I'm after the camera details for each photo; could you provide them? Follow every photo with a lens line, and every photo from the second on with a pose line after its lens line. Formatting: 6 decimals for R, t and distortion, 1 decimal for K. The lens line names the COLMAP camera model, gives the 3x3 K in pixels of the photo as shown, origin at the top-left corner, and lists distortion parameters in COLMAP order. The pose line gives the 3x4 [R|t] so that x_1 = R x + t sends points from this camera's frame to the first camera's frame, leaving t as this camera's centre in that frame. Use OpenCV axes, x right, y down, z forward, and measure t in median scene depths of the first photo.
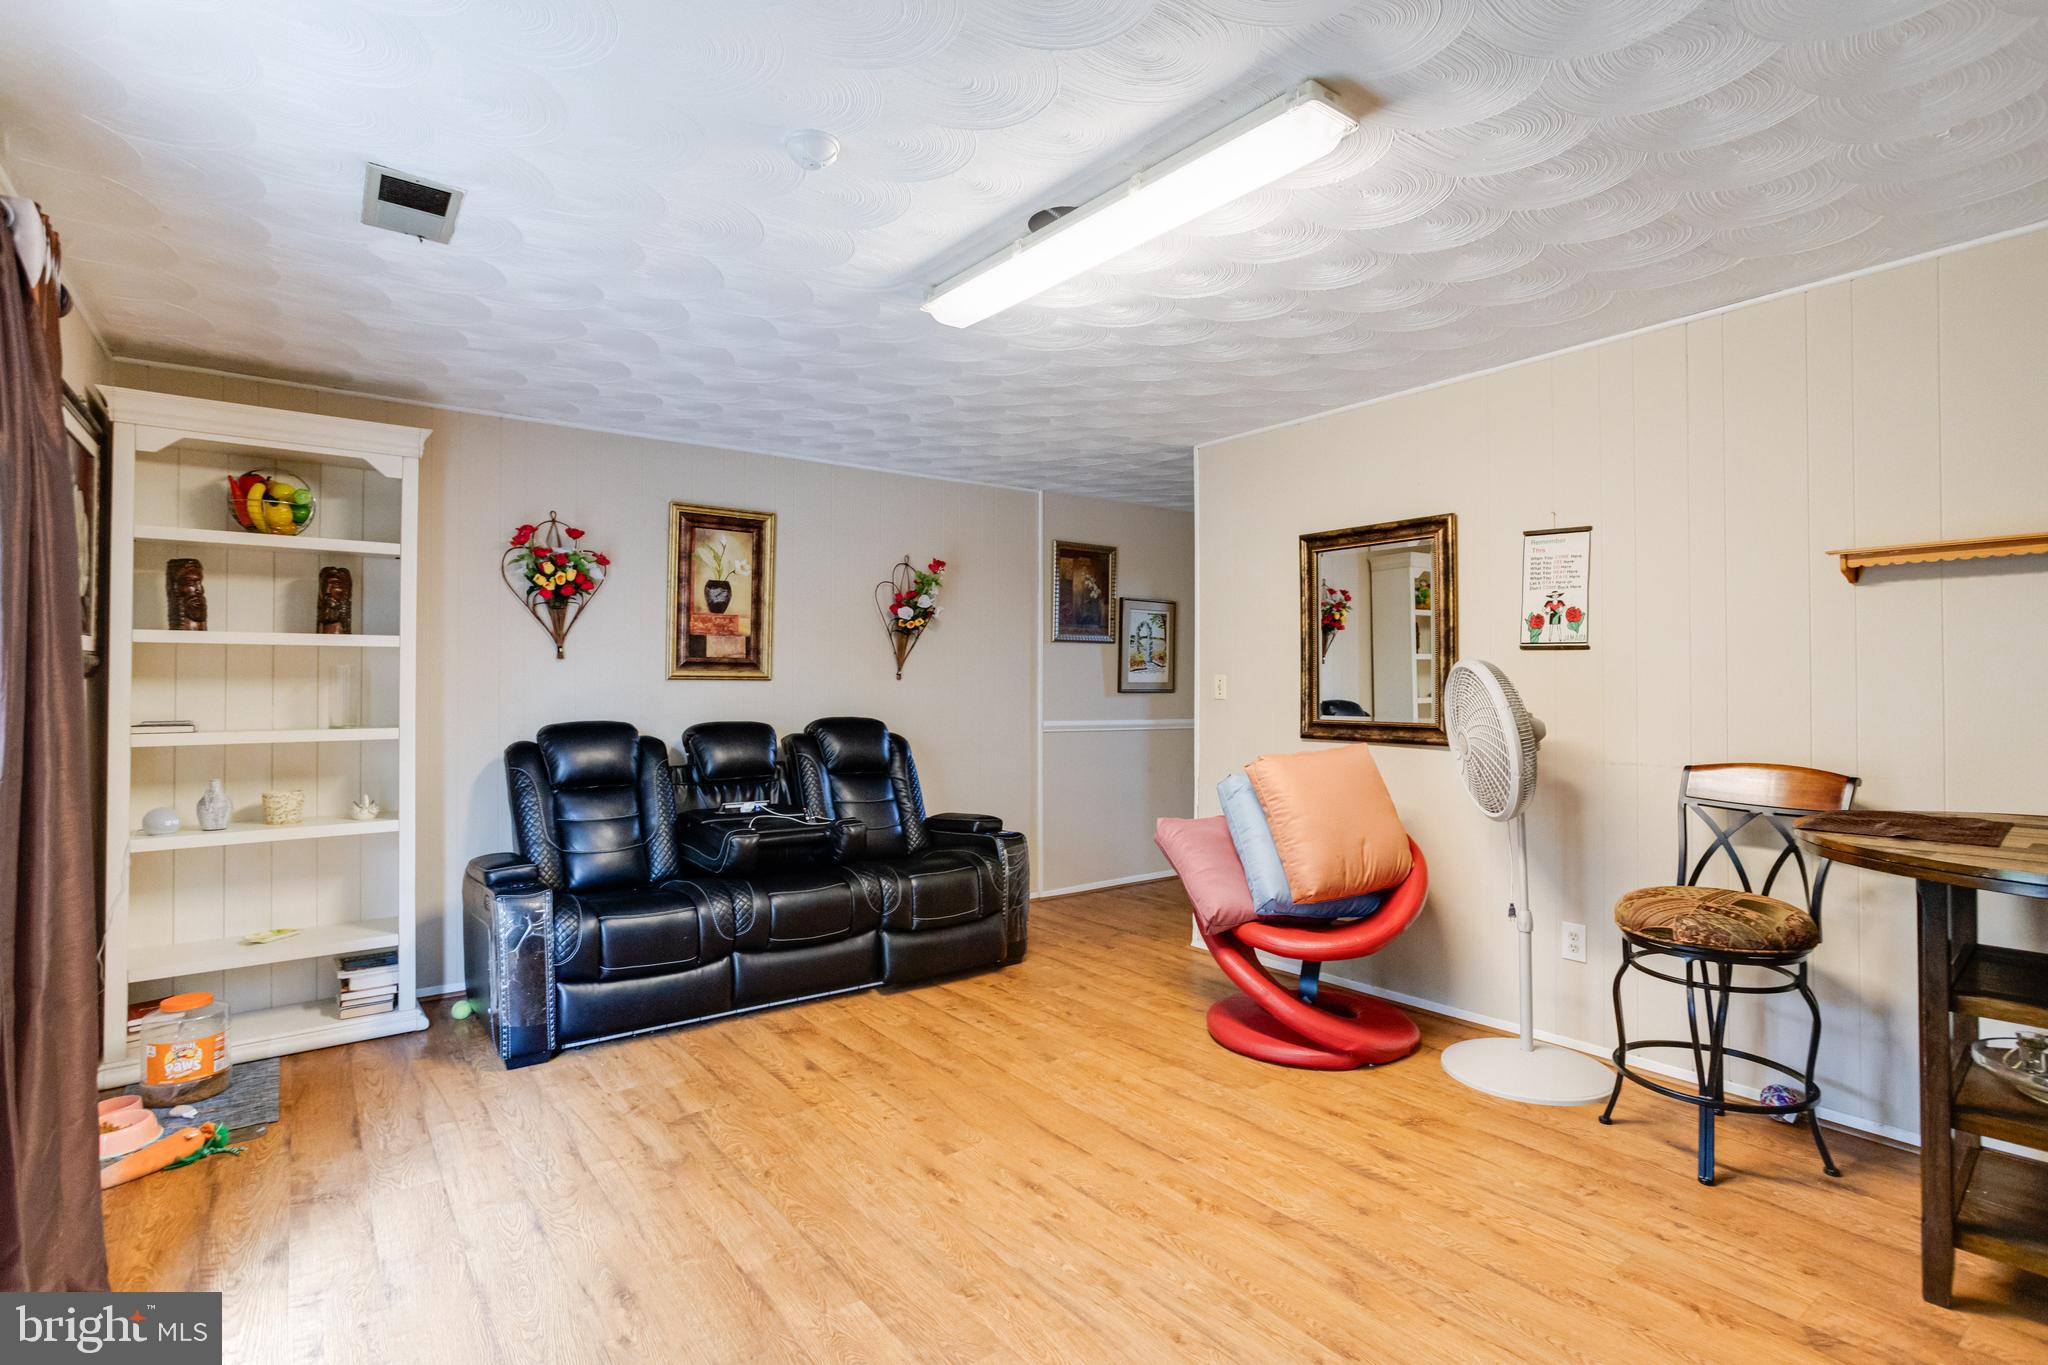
lens RADIAL K [[994.5, 0, 1021.7], [0, 994.5, 674.9], [0, 0, 1]] dist [-0.039895, 0.020817]
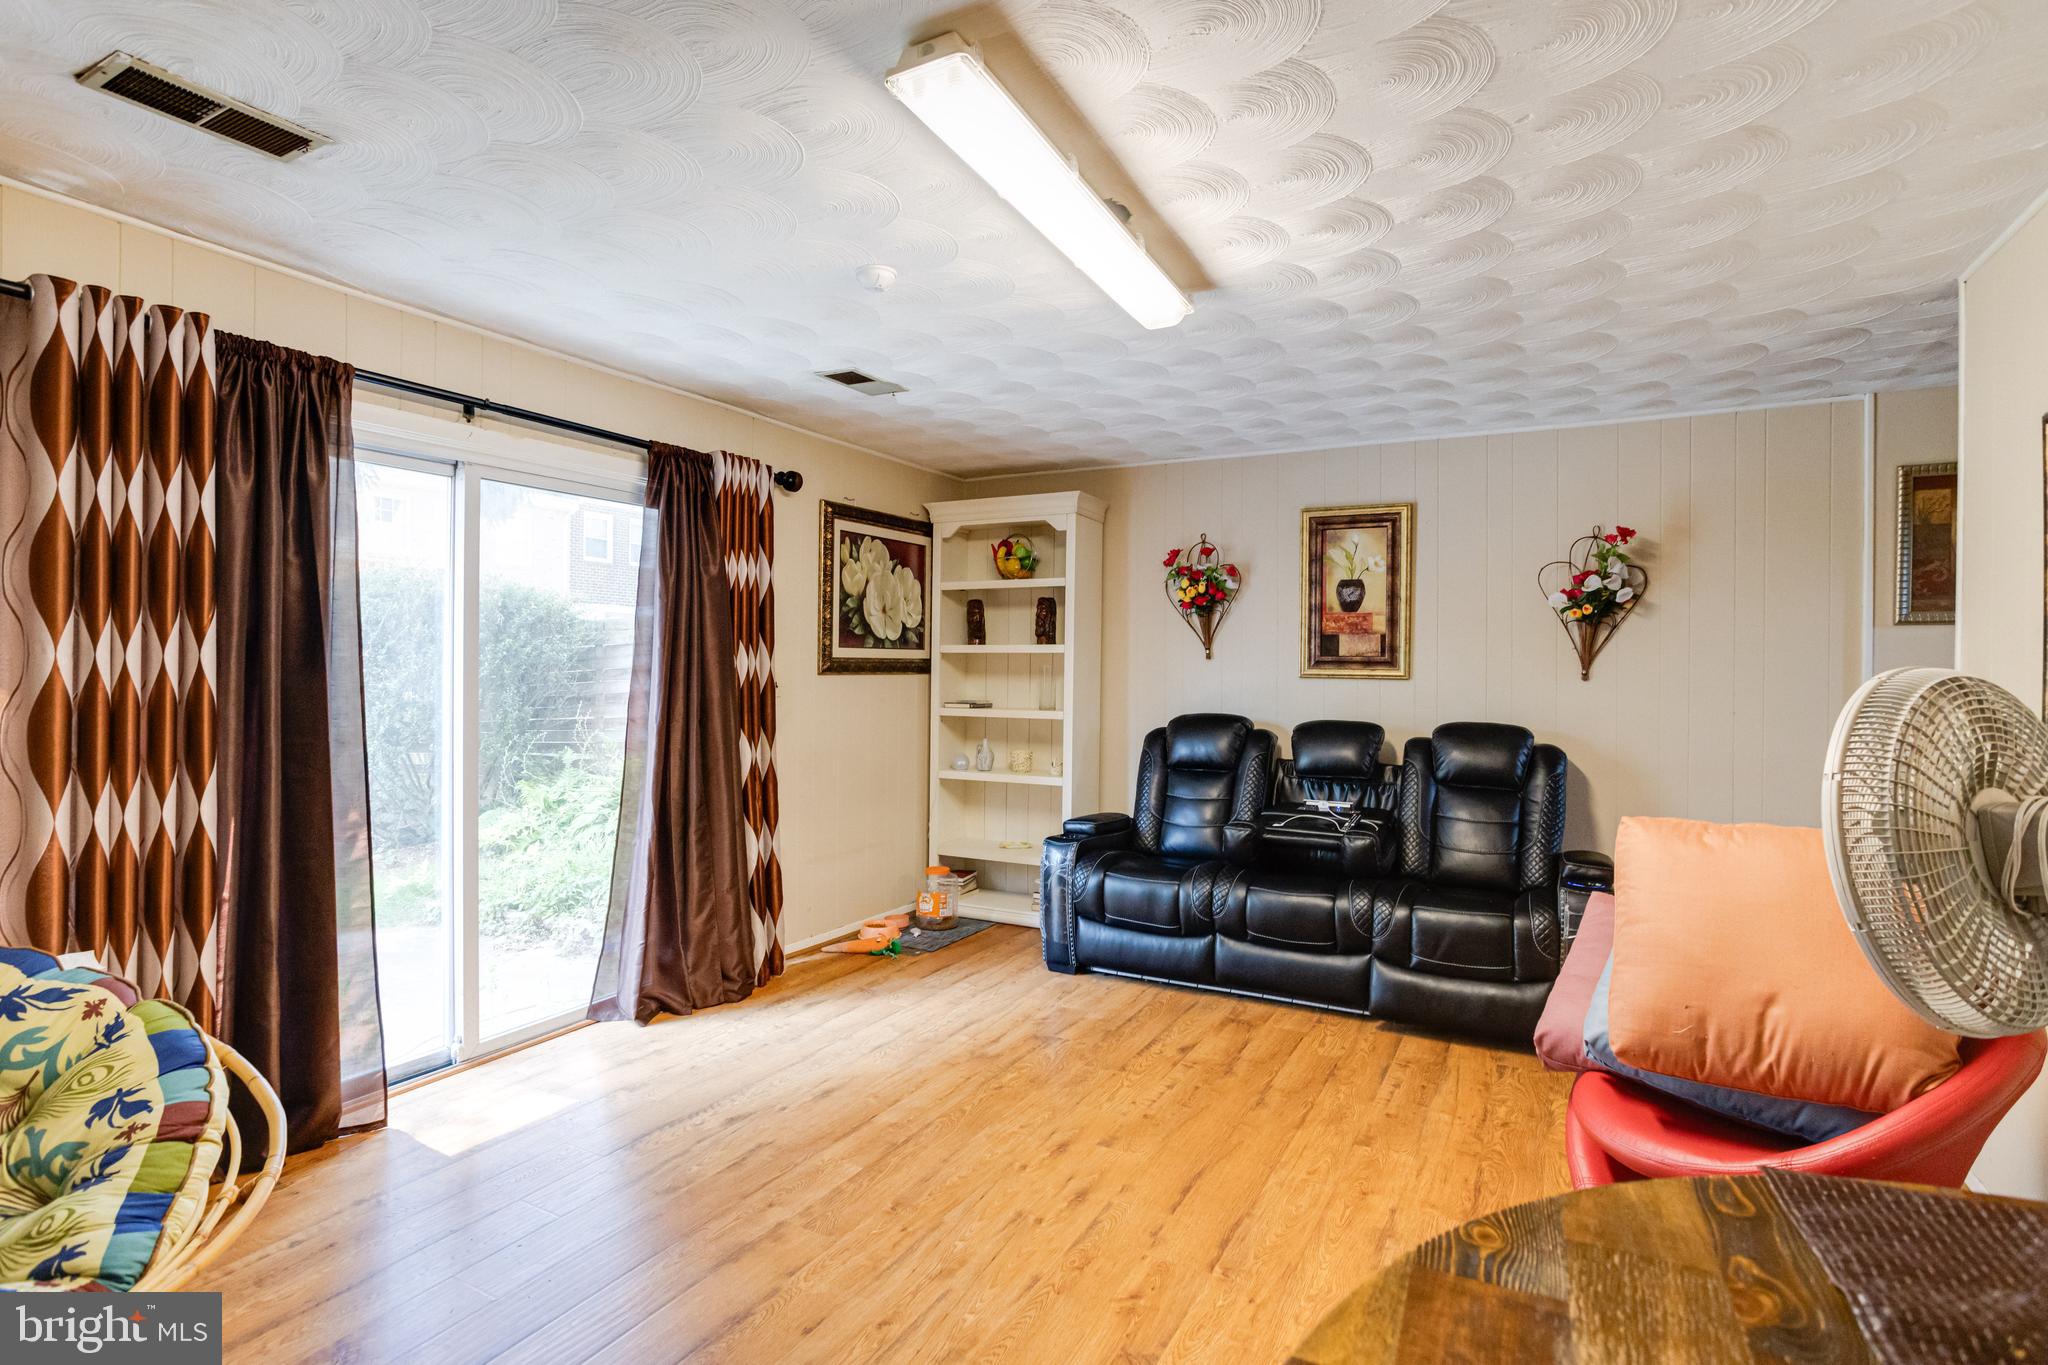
lens RADIAL K [[994.5, 0, 1023.0], [0, 994.5, 666.0], [0, 0, 1]] dist [-0.039895, 0.020817]
pose [[0.410319, 0.005231, -0.911927, 0.679970], [-0.000293, 0.999984, 0.005605, -0.018923], [0.911942, -0.002033, 0.410314, 0.408847]]
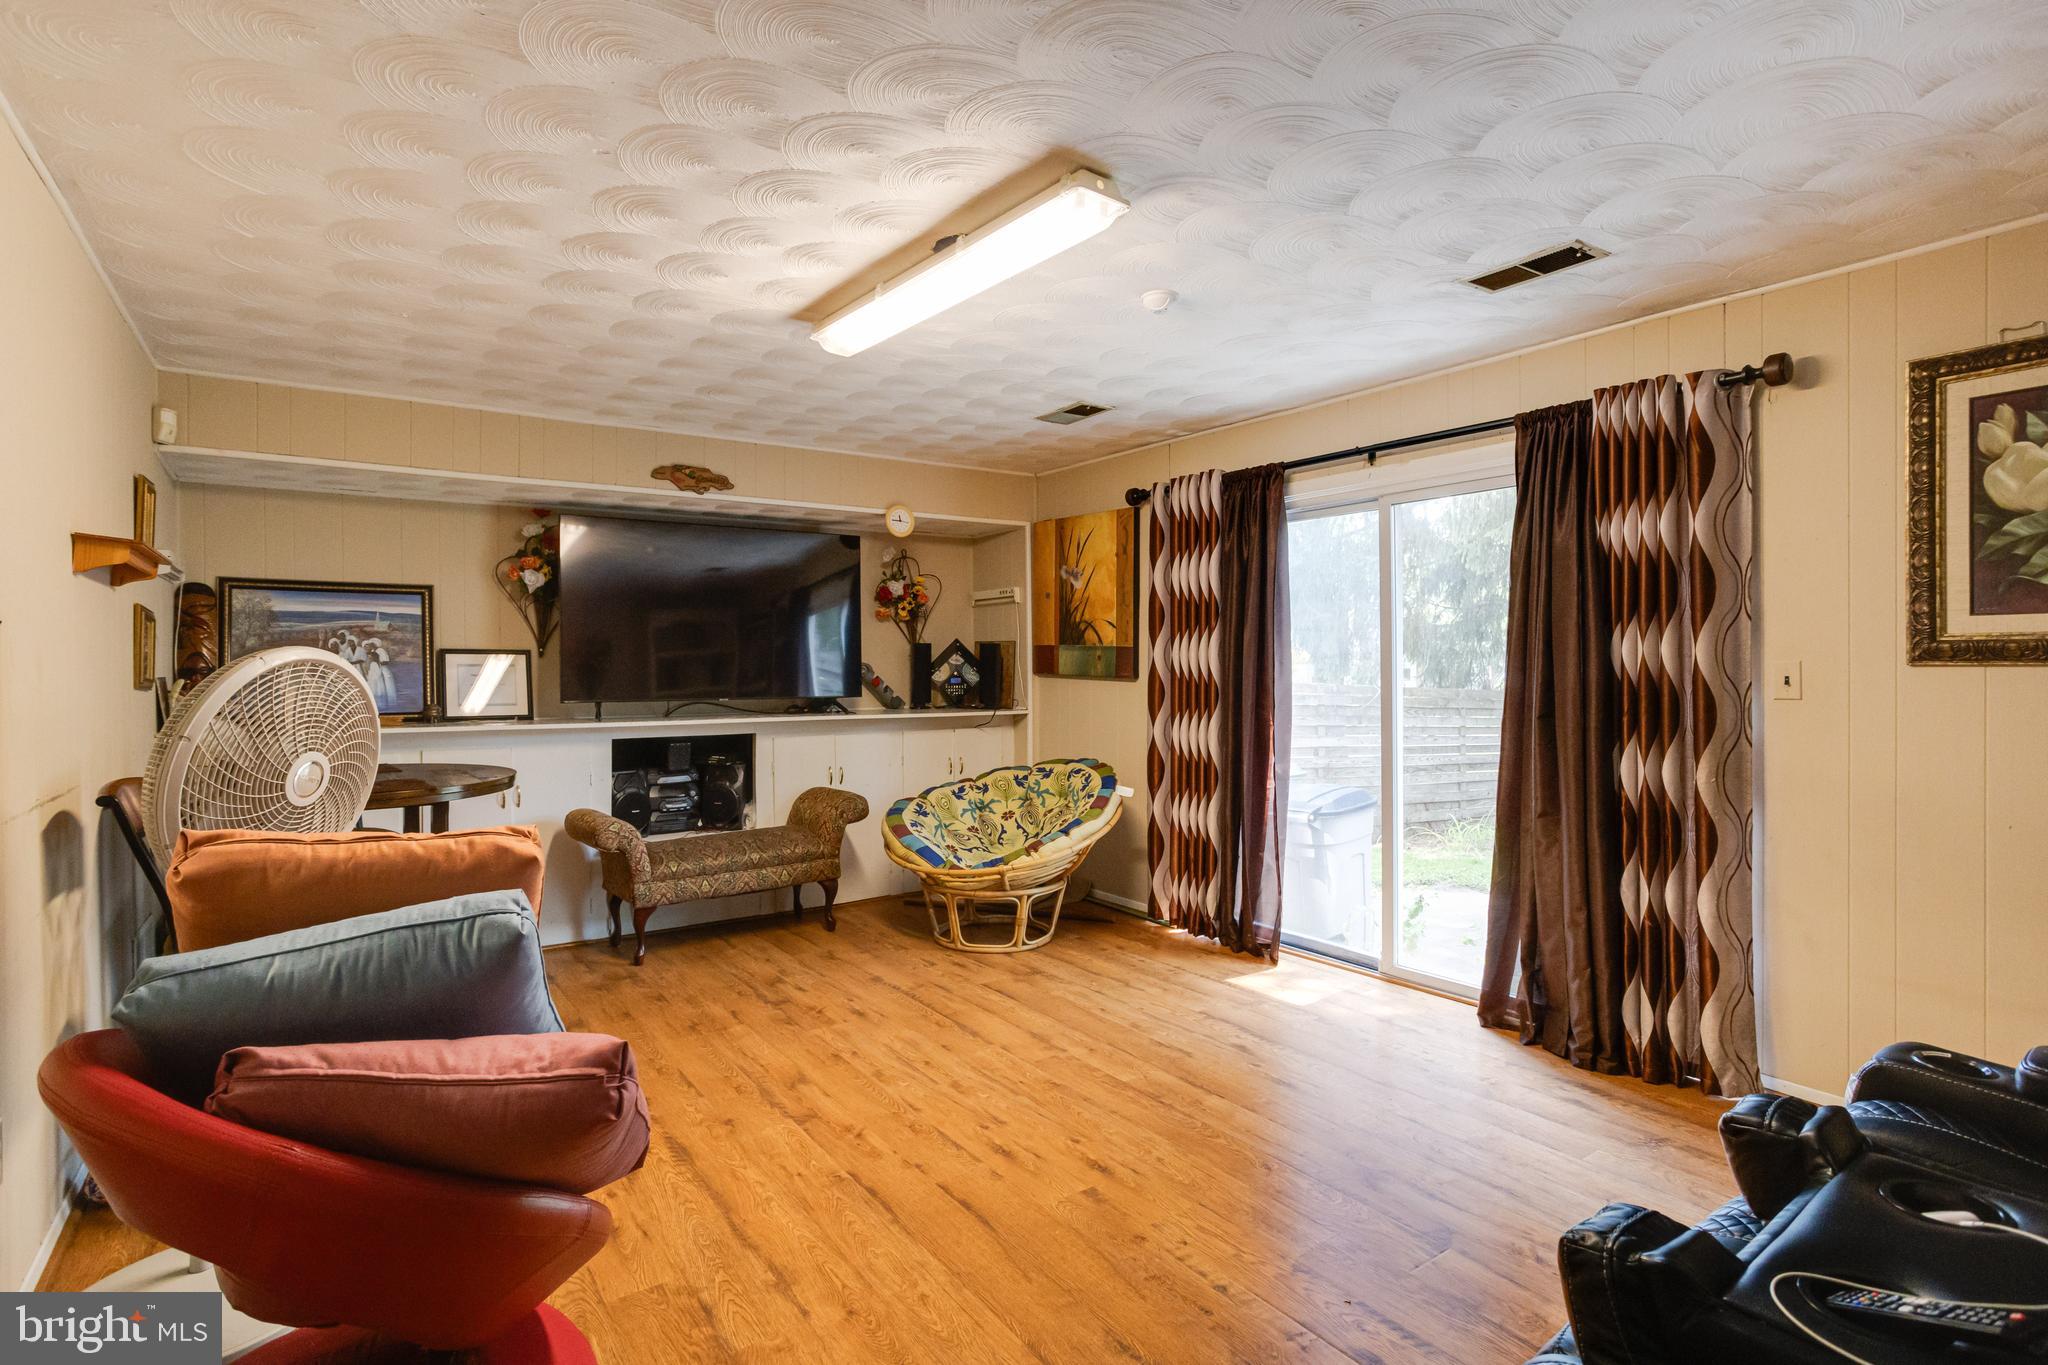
lens RADIAL K [[994.5, 0, 1018.9], [0, 994.5, 672.0], [0, 0, 1]] dist [-0.039895, 0.020817]
pose [[-0.999614, 0.005939, 0.027148, -0.028467], [0.005874, 0.999980, -0.002504, 0.004242], [-0.027162, -0.002343, -0.999628, 1.565732]]
